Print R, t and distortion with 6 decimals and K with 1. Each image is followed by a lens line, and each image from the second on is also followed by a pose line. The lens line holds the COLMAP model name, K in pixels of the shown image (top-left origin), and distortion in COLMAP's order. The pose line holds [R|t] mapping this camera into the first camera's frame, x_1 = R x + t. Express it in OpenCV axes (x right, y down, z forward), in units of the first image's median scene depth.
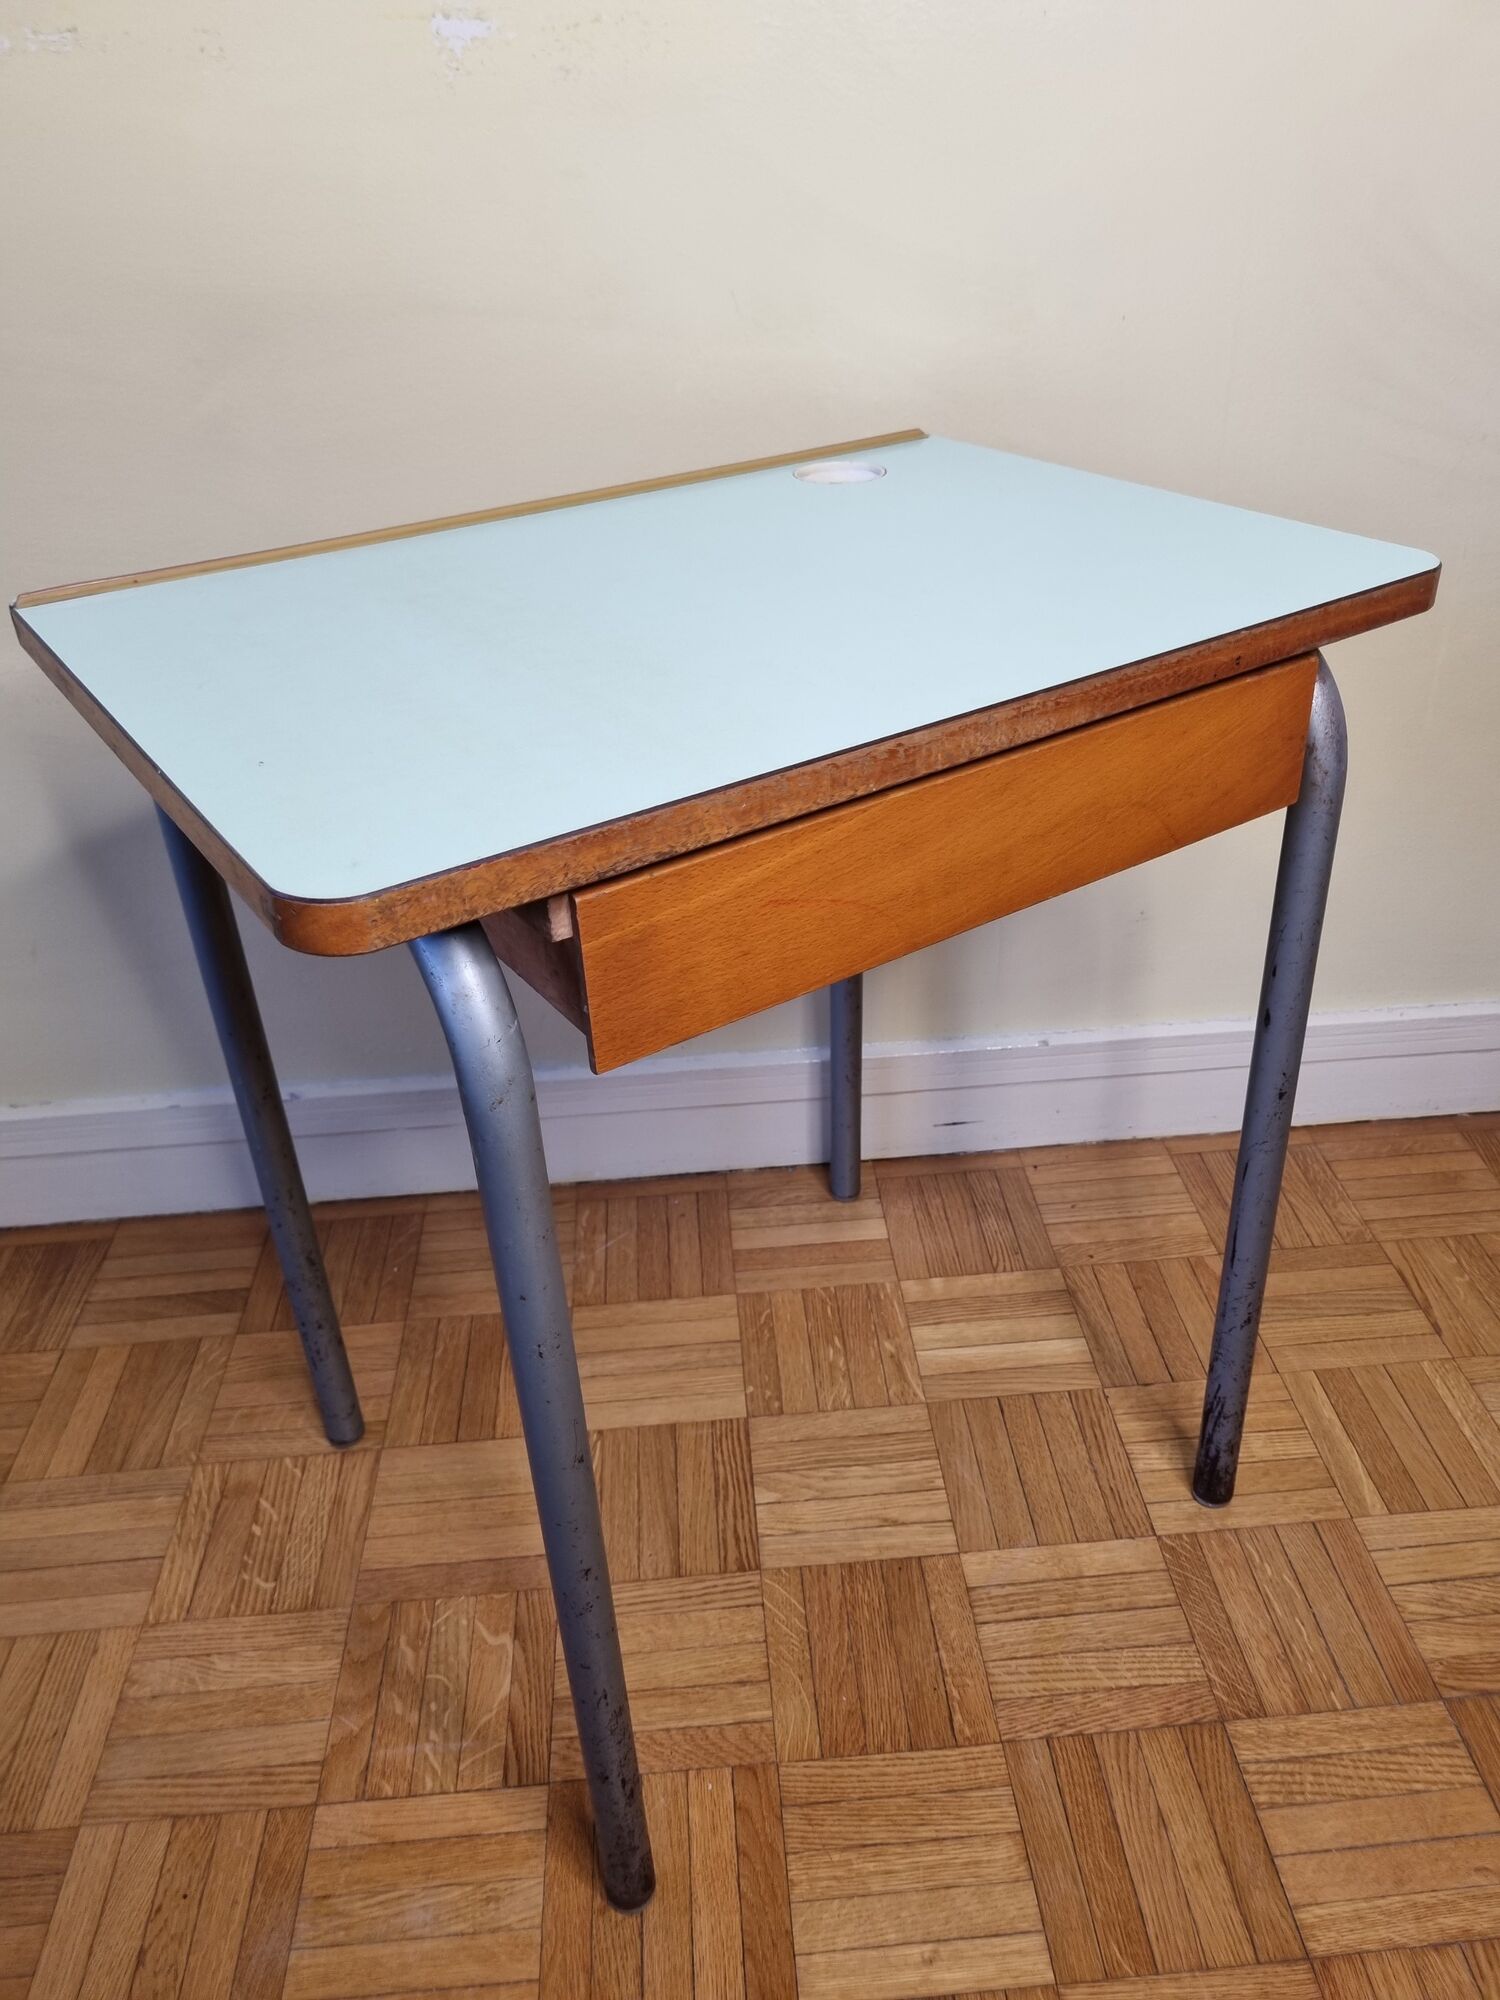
lens RADIAL K [[1544.7, 0, 762.3], [0, 1544.7, 994.7], [0, 0, 1]] dist [0.045406, -0.044550]
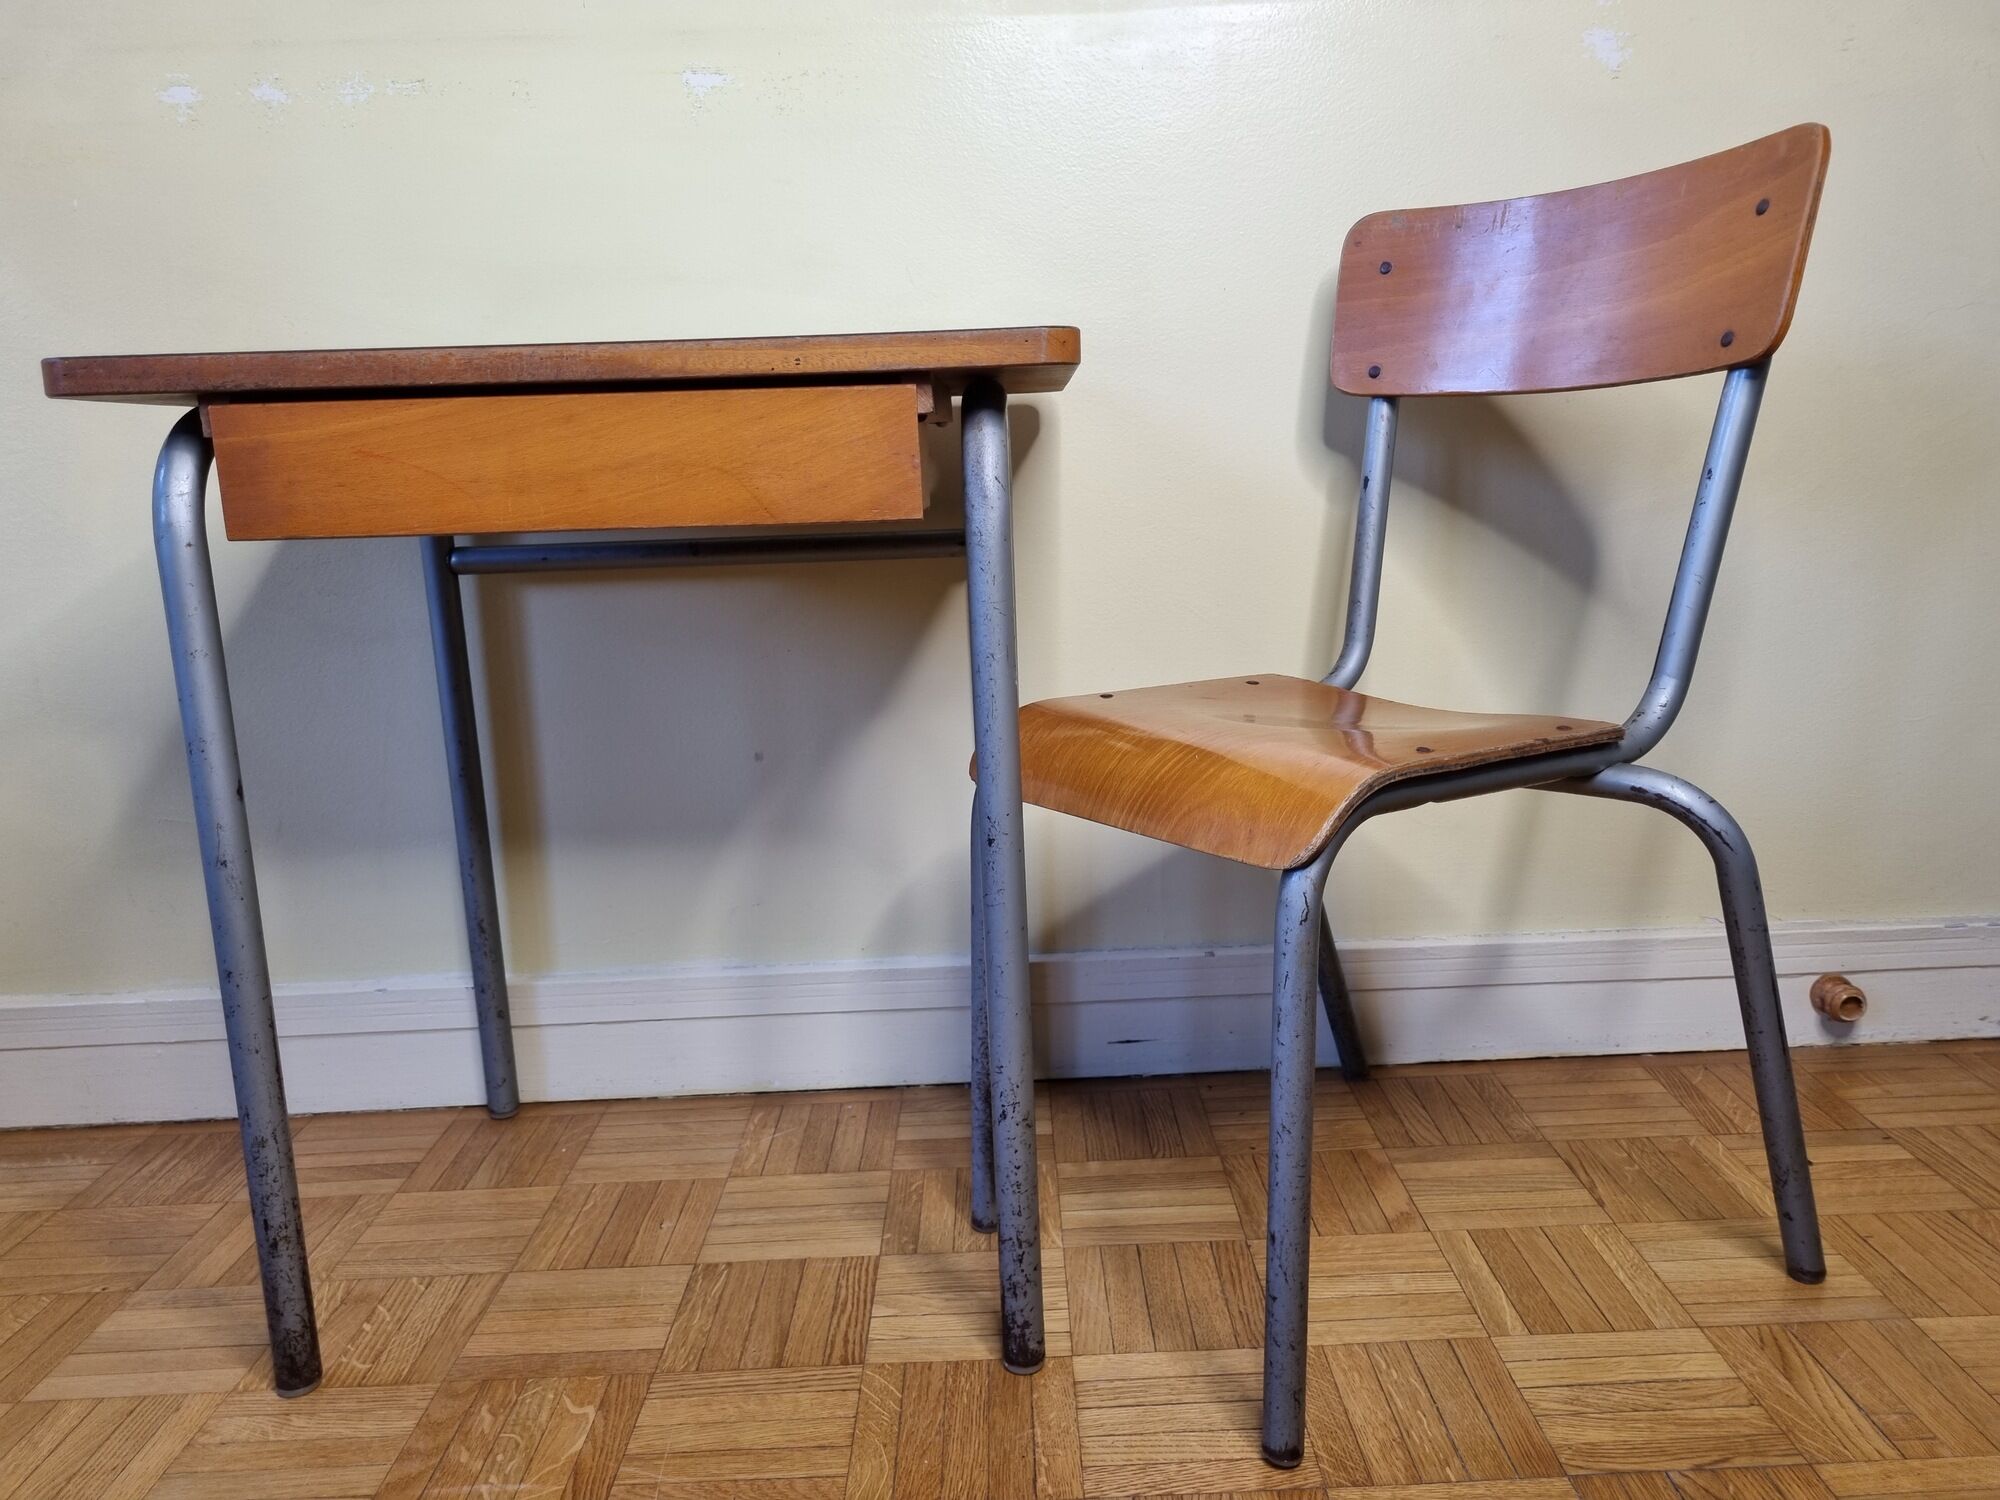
lens RADIAL K [[1544.7, 0, 1006.0], [0, 1544.7, 725.0], [0, 0, 1]] dist [0.045406, -0.044550]
pose [[0.997684, 0.007218, -0.067629, 0.152047], [-0.030981, 0.933432, -0.357415, 0.349032], [0.060547, 0.358683, 0.931494, -0.034398]]
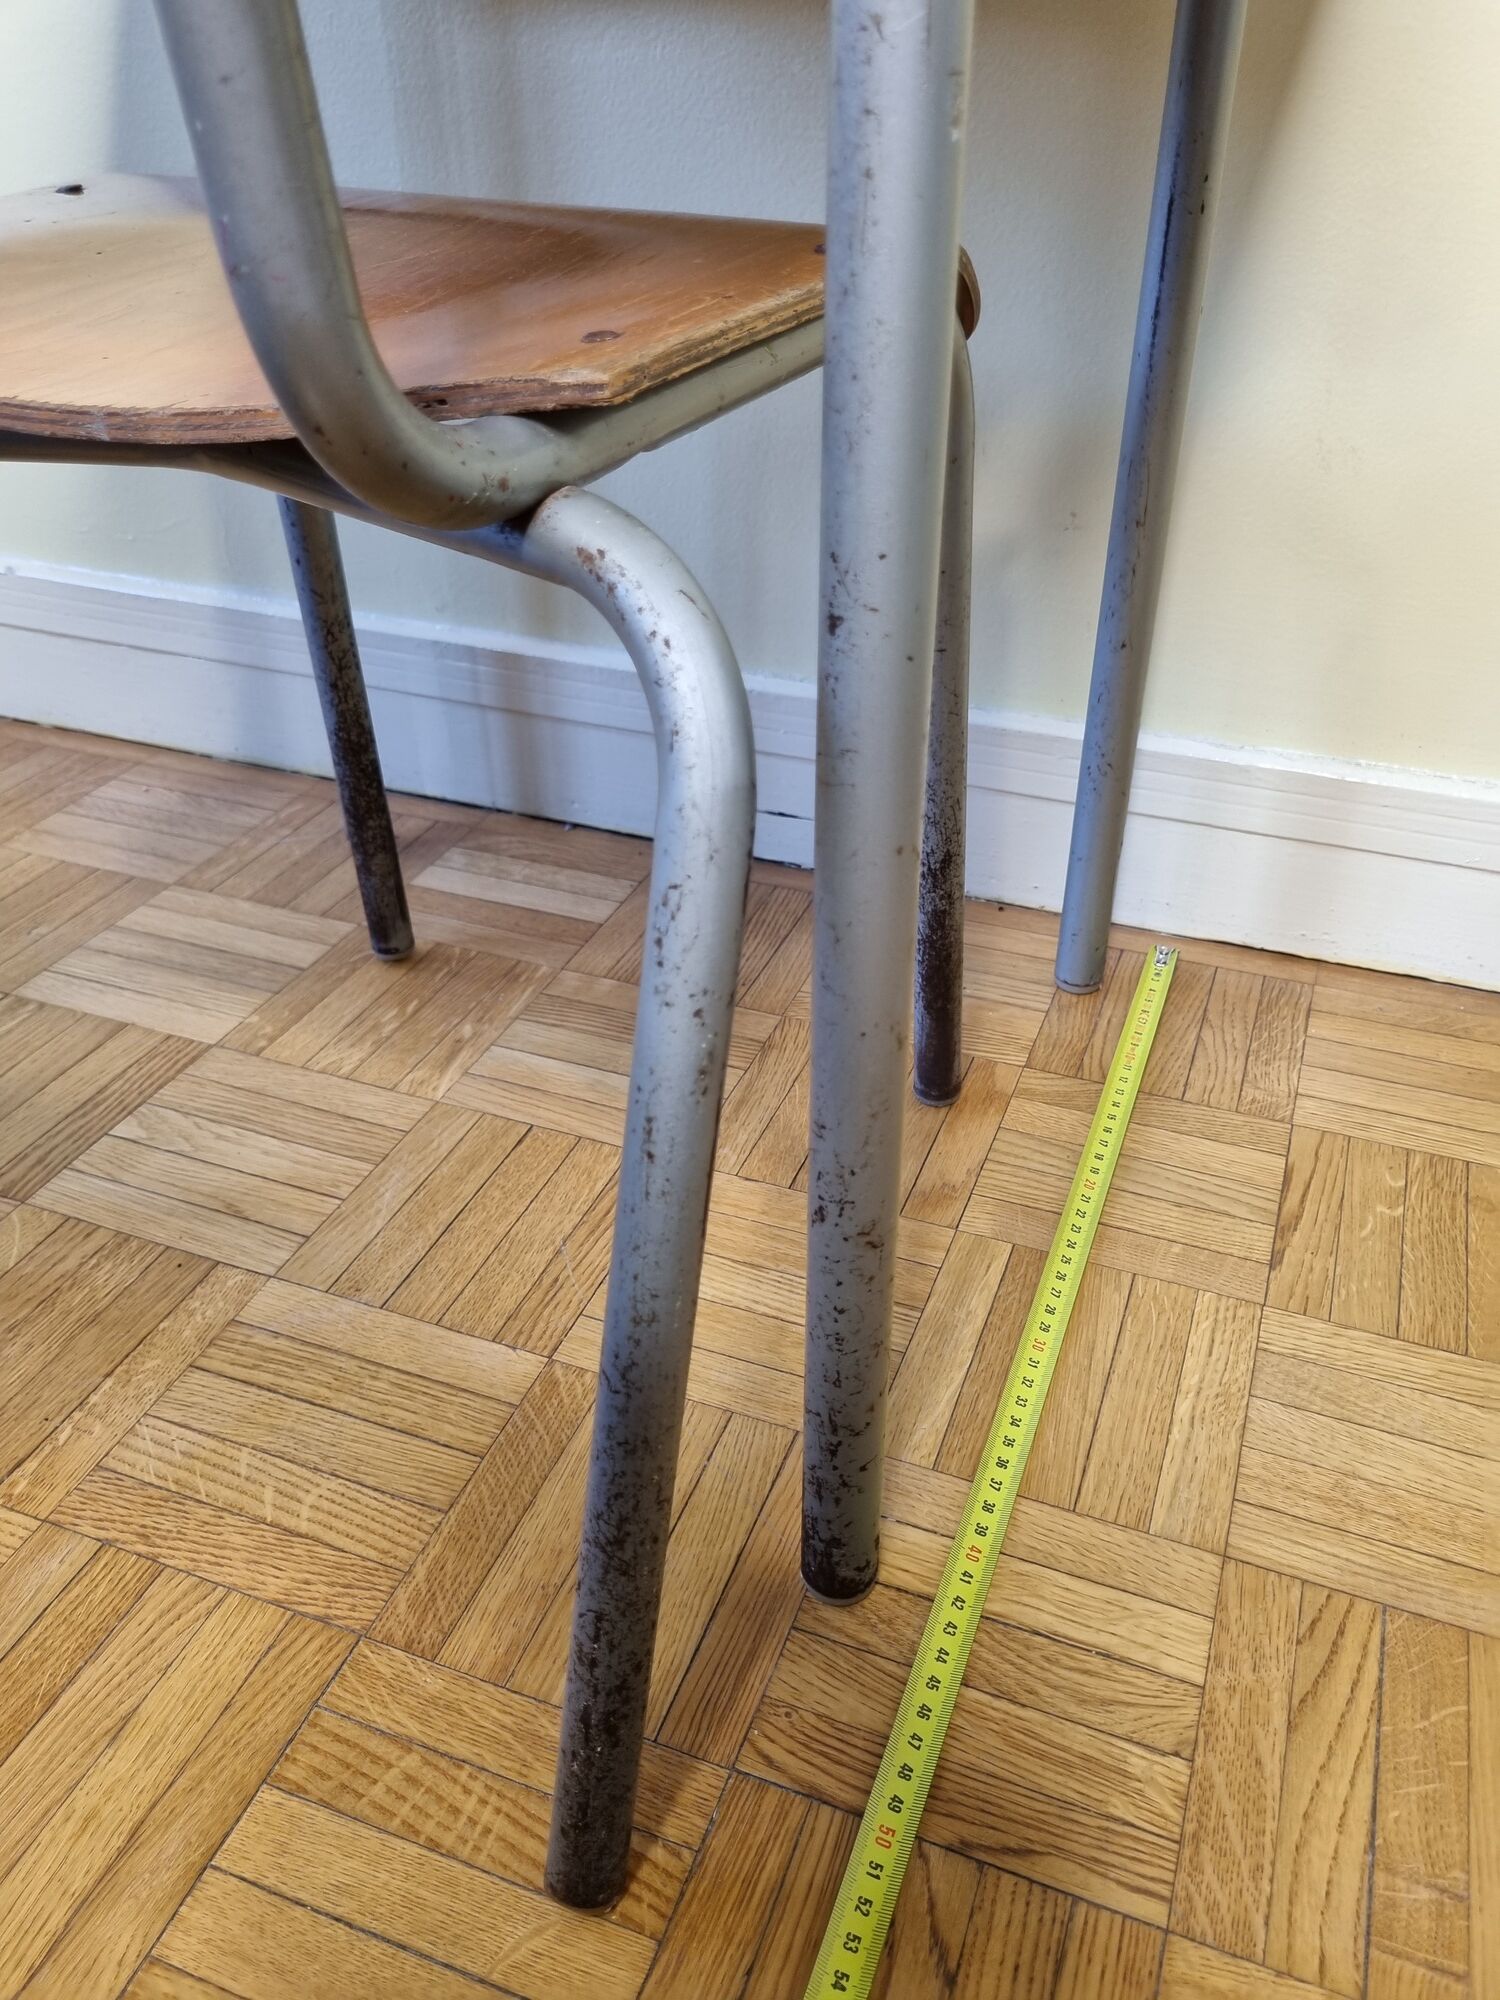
lens RADIAL K [[1544.7, 0, 771.9], [0, 1544.7, 1021.7], [0, 0, 1]] dist [0.045406, -0.044550]
pose [[0.903993, 0.273788, -0.328386, 0.508465], [-0.257134, 0.961790, 0.094034, 0.148393], [0.341583, -0.000567, 0.939851, 0.479828]]
